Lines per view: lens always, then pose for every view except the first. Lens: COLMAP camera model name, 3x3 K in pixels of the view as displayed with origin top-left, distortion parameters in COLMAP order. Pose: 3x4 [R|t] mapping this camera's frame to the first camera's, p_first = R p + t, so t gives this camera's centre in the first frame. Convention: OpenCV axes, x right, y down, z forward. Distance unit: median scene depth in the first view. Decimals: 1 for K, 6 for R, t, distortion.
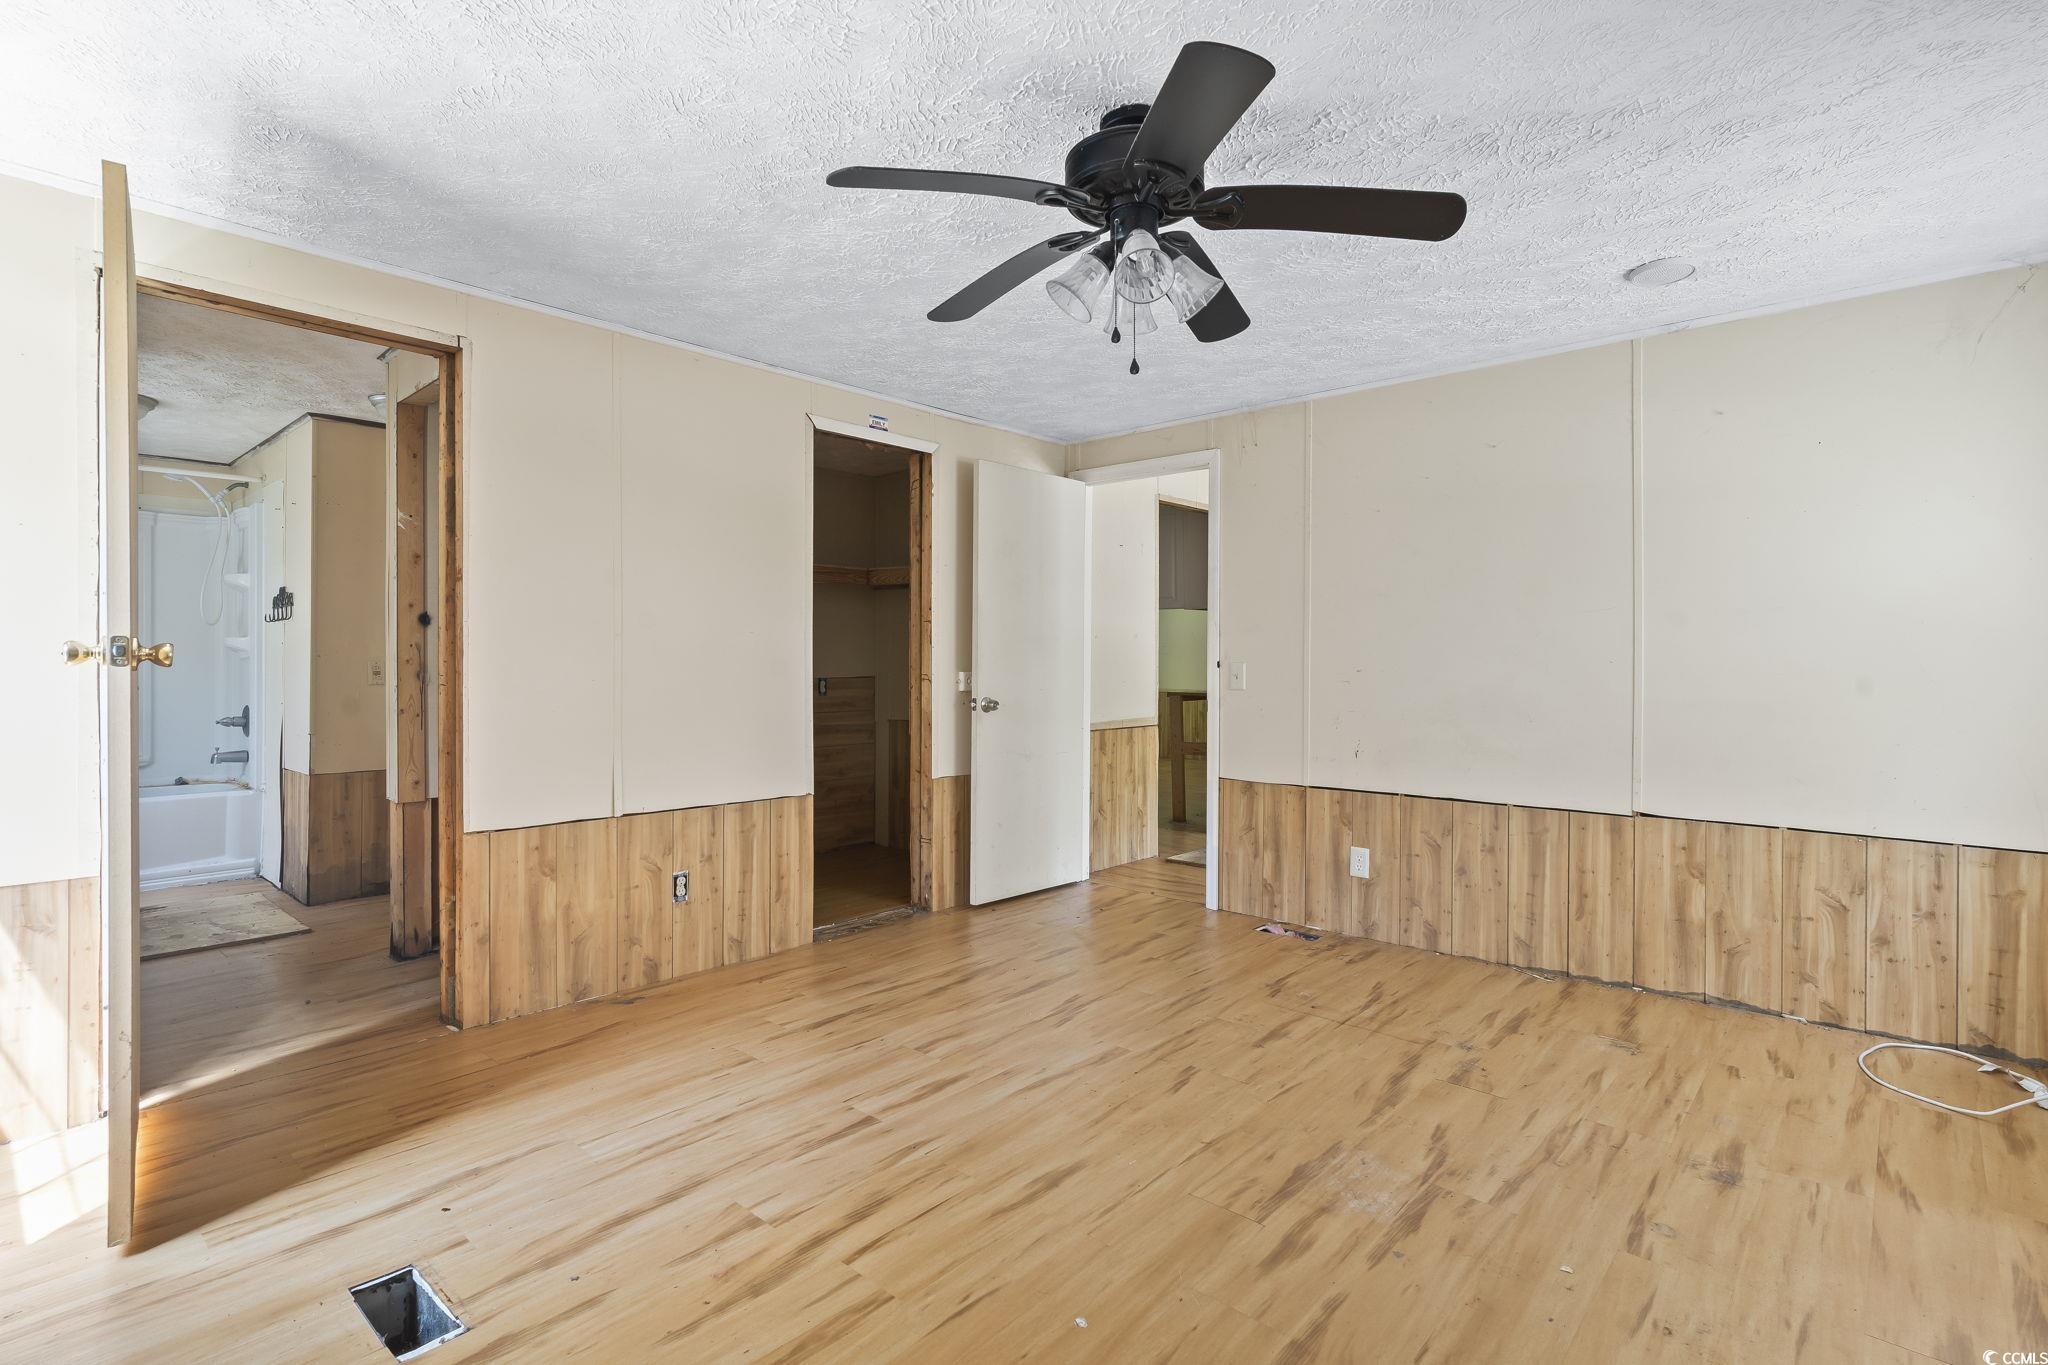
lens RADIAL K [[991.6, 0, 1015.9], [0, 991.6, 673.9], [0, 0, 1]] dist [0.002119, 0.000831]
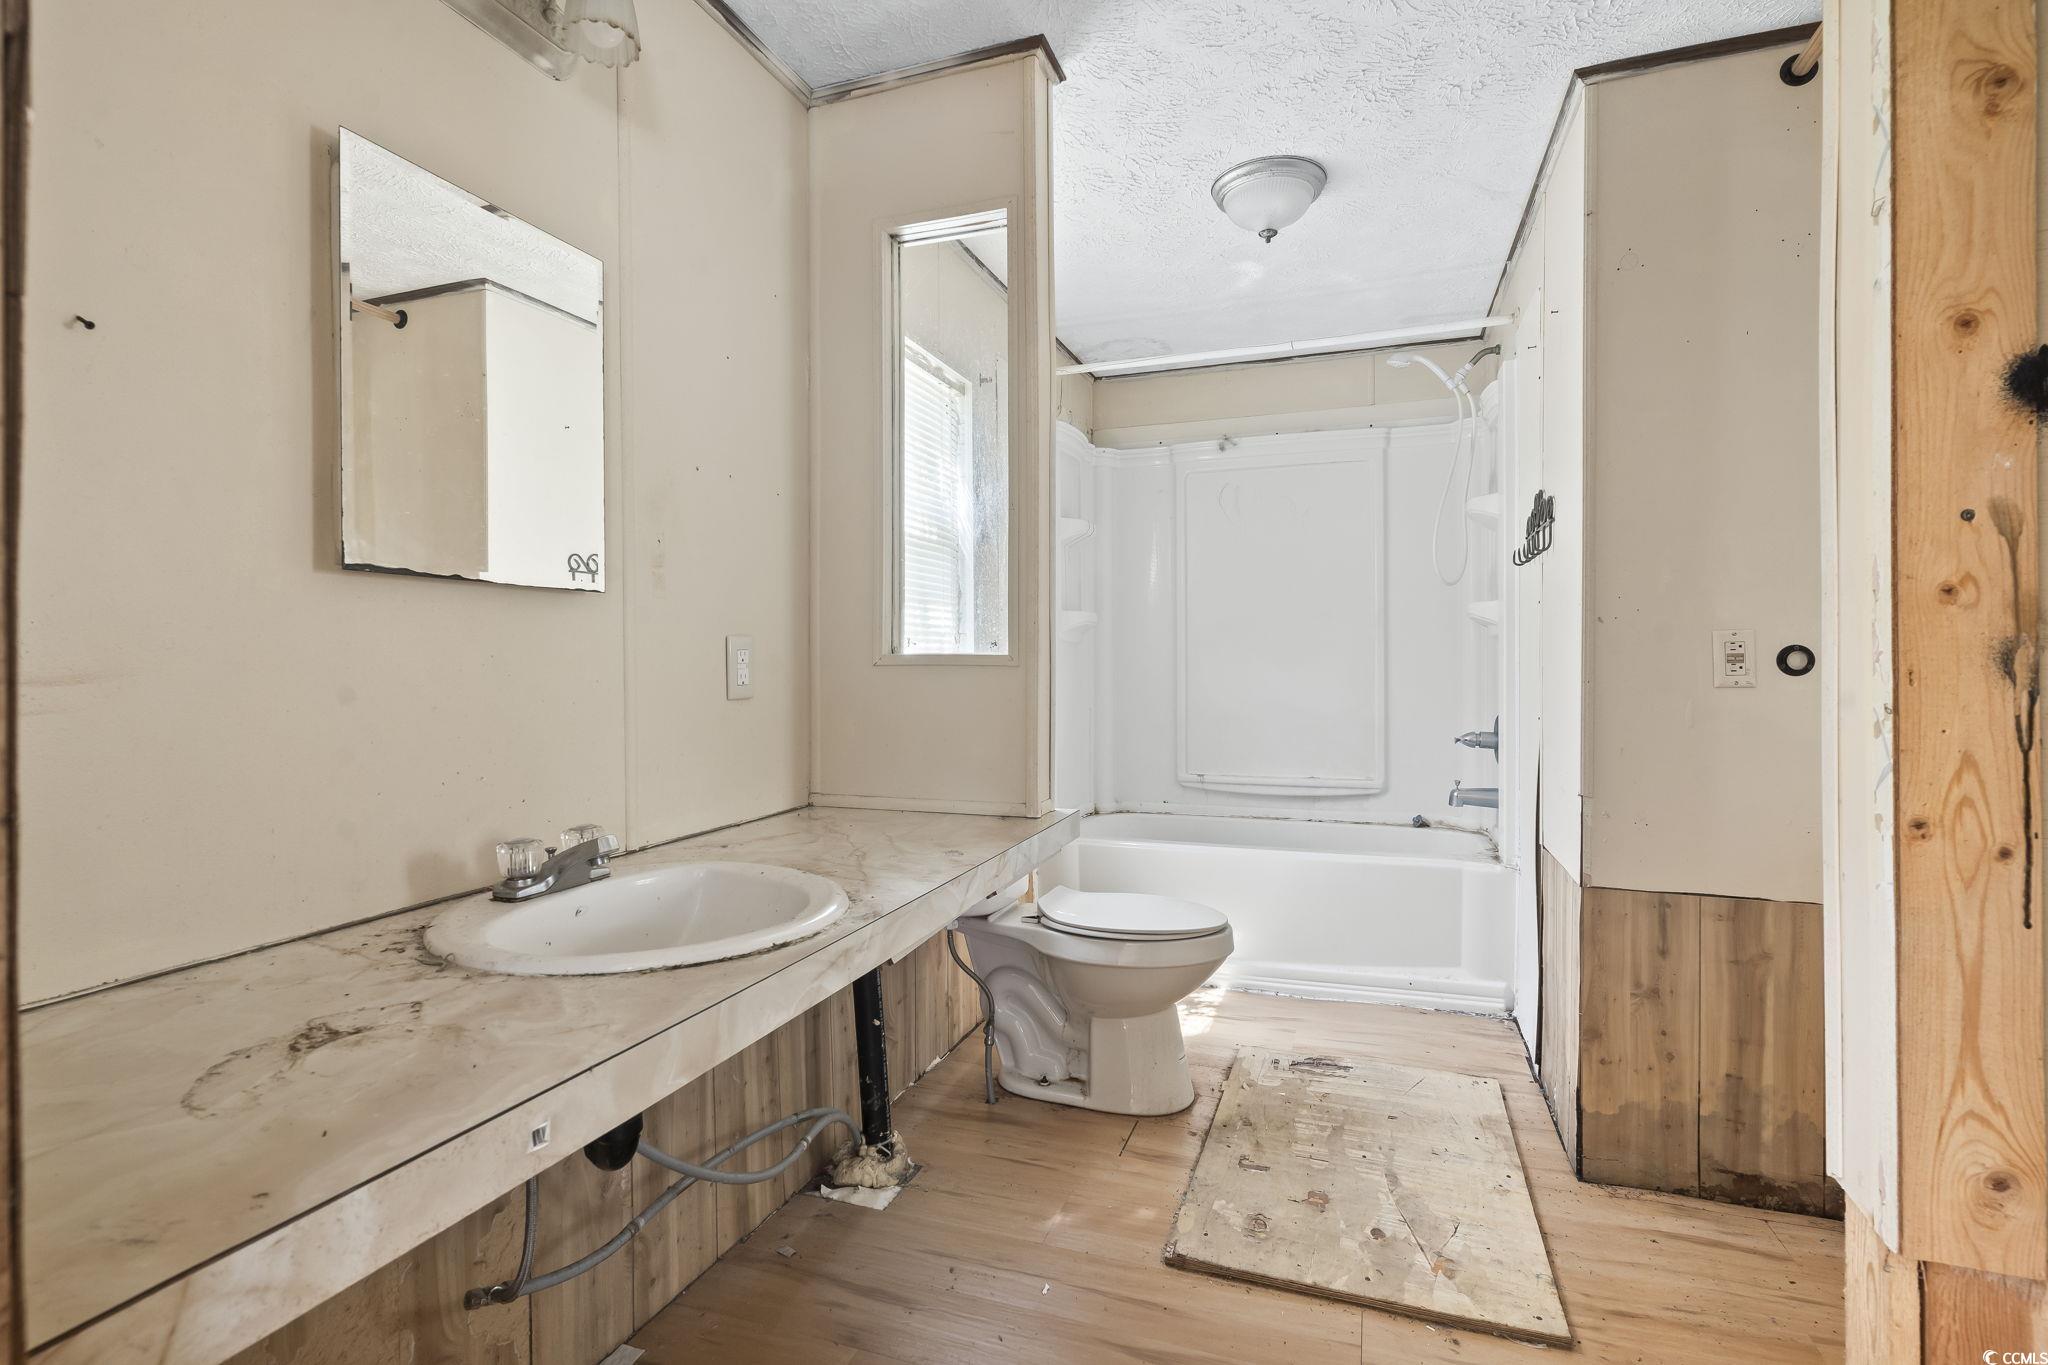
lens RADIAL K [[991.6, 0, 1013.3], [0, 991.6, 668.0], [0, 0, 1]] dist [0.002119, 0.000831]
pose [[0.386363, 0.000580, -0.922347, -0.375282], [0.003906, 0.999990, 0.002265, 0.001605], [0.922338, -0.004477, 0.386357, 0.558248]]
